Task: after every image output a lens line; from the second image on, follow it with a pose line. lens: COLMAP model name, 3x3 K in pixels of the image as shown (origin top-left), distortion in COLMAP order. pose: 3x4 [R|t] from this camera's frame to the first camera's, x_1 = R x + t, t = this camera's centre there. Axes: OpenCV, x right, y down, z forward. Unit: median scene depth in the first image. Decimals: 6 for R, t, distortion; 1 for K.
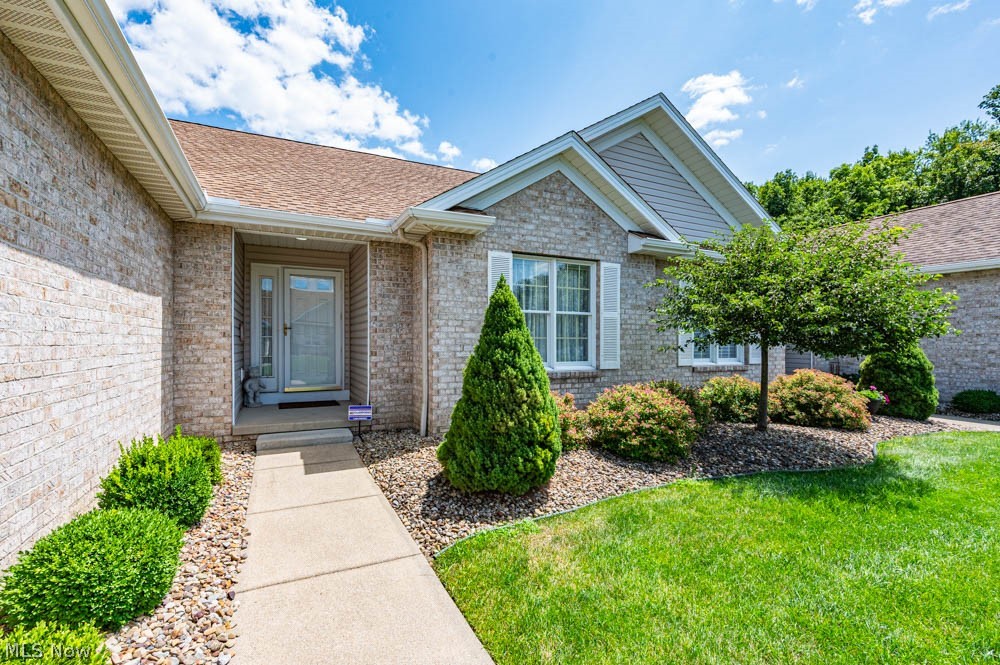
lens RADIAL K [[416.6, 0, 465.9], [0, 416.6, 346.7], [0, 0, 1]] dist [-0.000297, -0.000083]
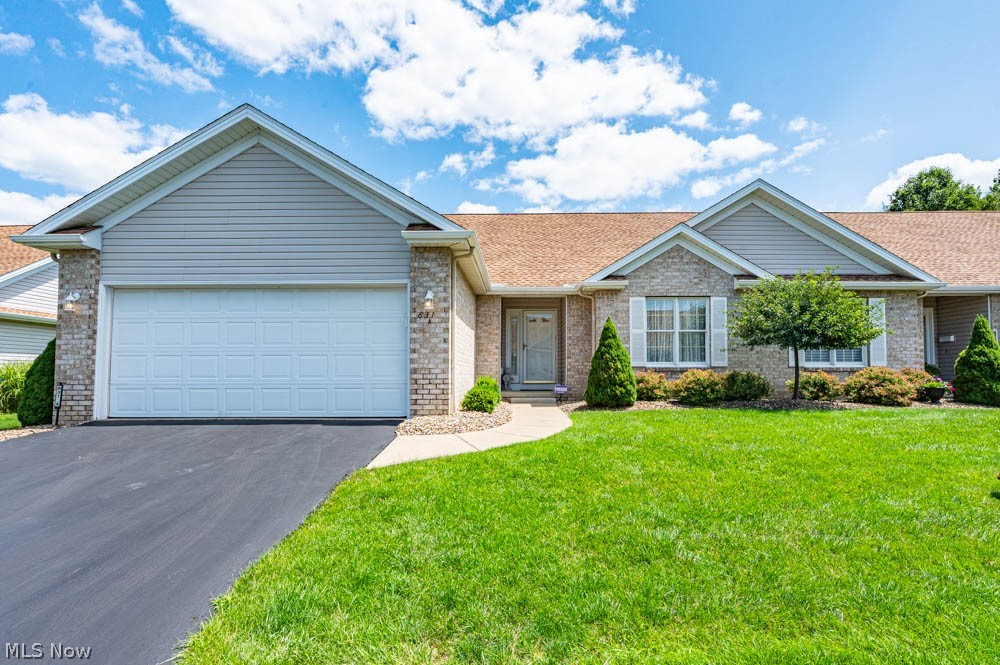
lens RADIAL K [[524.3, 0, 522.7], [0, 524.3, 358.5], [0, 0, 1]] dist [-0.004244, -0.000638]
pose [[0.915466, -0.016517, -0.402057, 0.528484], [-0.000508, 0.999109, -0.042203, 0.122079], [0.402395, 0.038840, 0.914642, -1.202533]]
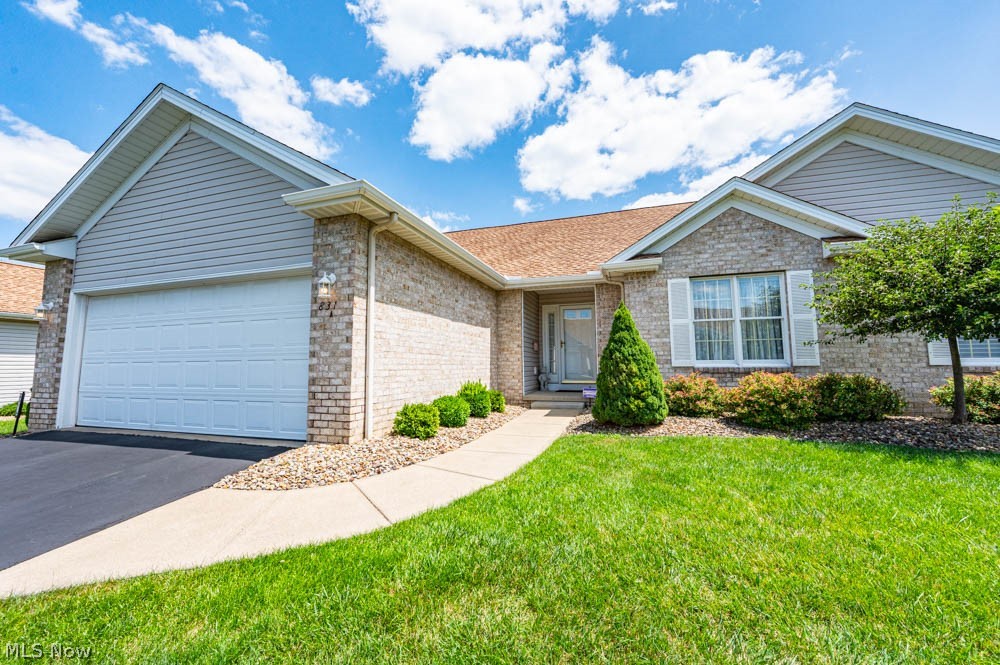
lens RADIAL K [[393.4, 0, 505.5], [0, 393.4, 328.2], [0, 0, 1]] dist [-0.000779, -0.000105]
pose [[0.748484, -0.071772, -0.659257, 0.510130], [0.001894, 0.994353, -0.106103, 0.073208], [0.663150, 0.078168, 0.744394, -0.342048]]
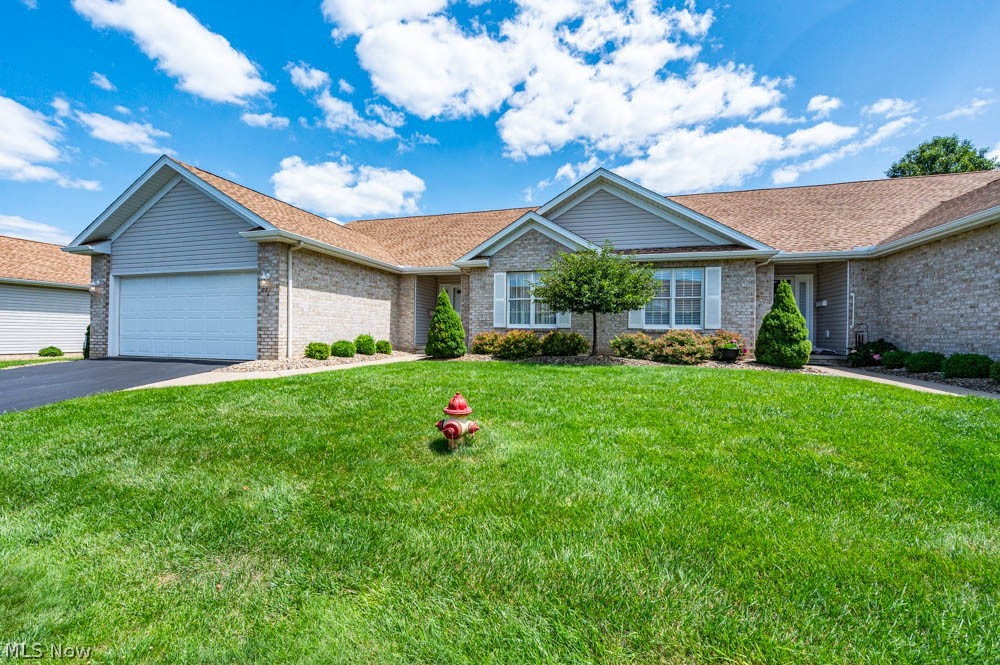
lens RADIAL K [[394.6, 0, 506.0], [0, 394.6, 332.8], [0, 0, 1]] dist [-0.003297, -0.000114]
pose [[0.779732, 0.003760, -0.626102, 1.435121], [-0.014610, 0.999819, -0.012191, 0.116197], [0.625943, 0.018653, 0.779646, -0.607827]]
